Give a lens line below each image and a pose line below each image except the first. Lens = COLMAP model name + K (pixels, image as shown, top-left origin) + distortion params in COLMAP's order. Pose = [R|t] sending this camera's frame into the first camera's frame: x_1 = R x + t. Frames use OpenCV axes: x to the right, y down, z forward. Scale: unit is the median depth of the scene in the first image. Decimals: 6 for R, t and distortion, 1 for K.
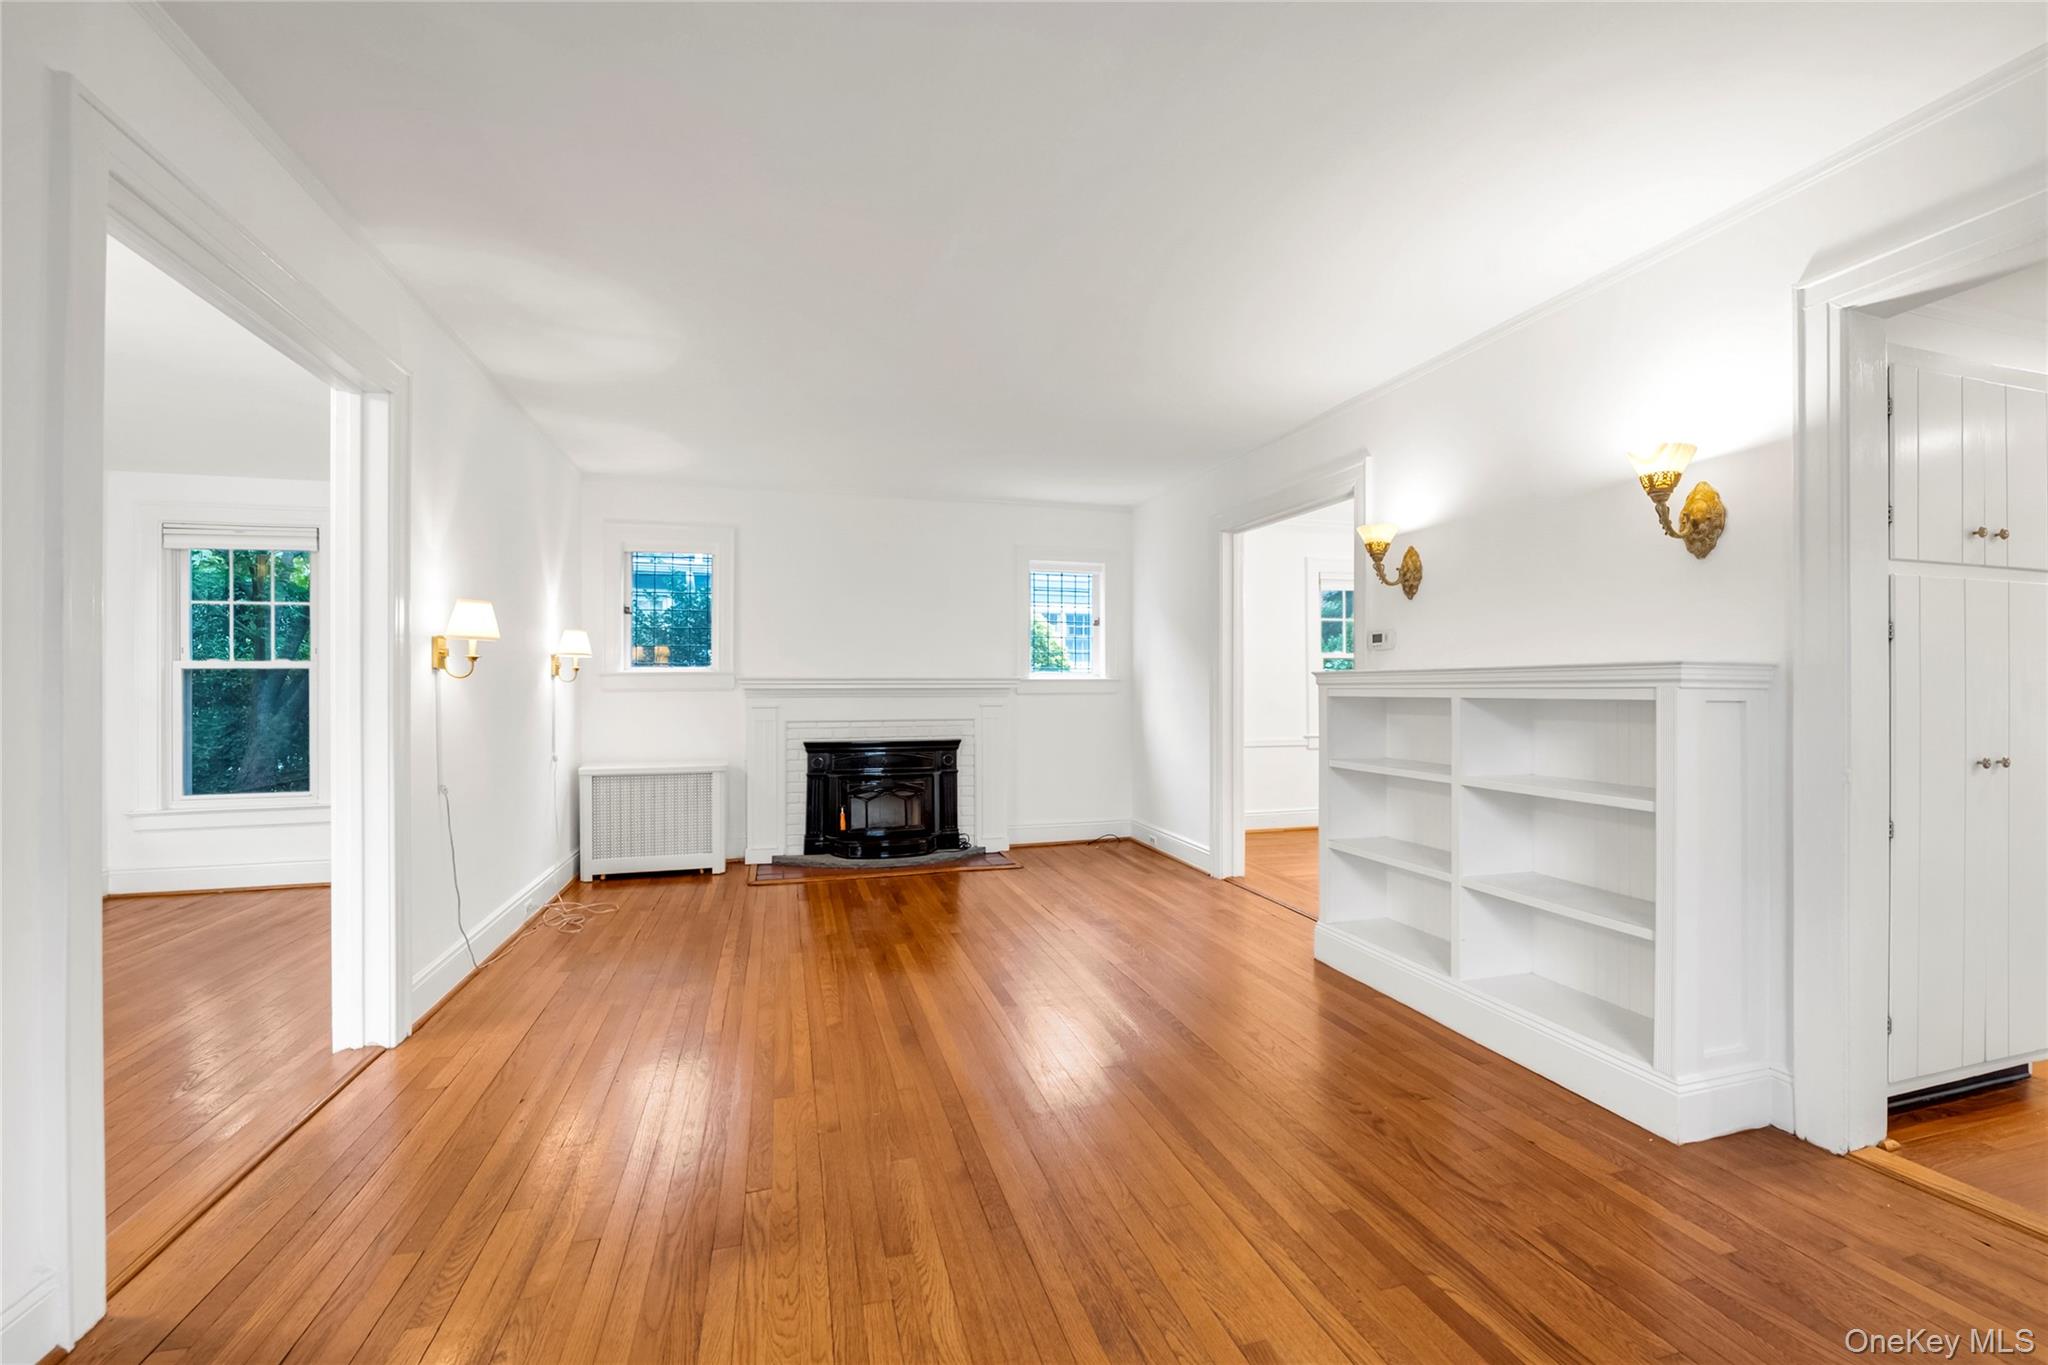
lens RADIAL K [[827.5, 0, 1023.4], [0, 827.5, 688.3], [0, 0, 1]] dist [-0.009792, -0.000705]
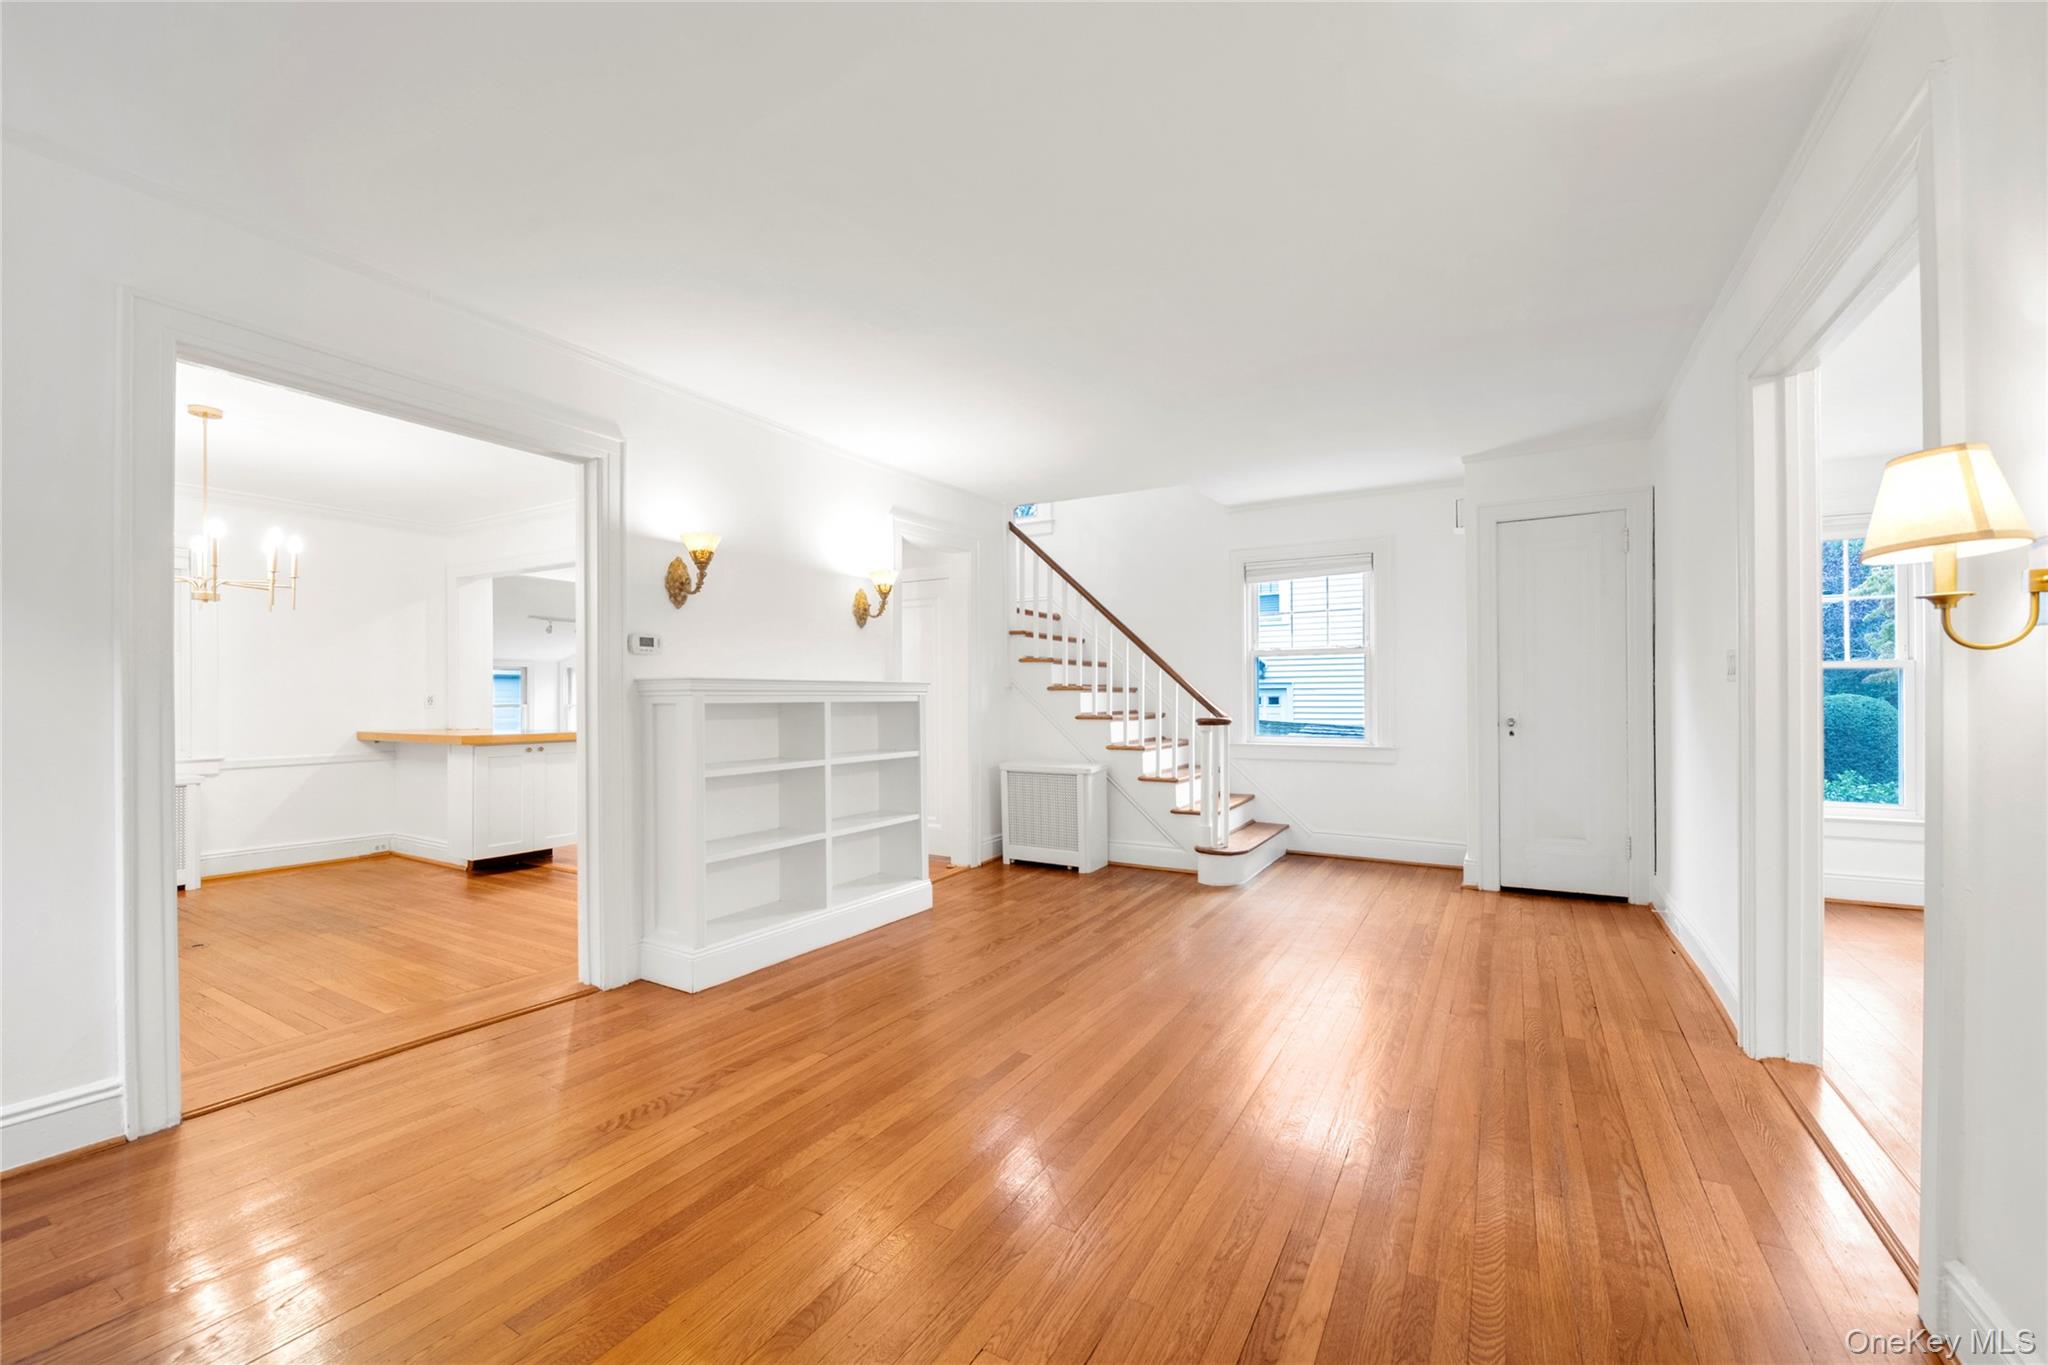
lens RADIAL K [[827.5, 0, 1023.4], [0, 827.5, 688.3], [0, 0, 1]] dist [-0.009792, -0.000705]
pose [[-0.690726, 0.012863, 0.723002, -0.691535], [0.004004, 0.999894, -0.013964, 0.008639], [-0.723105, -0.006751, -0.690705, 1.705821]]
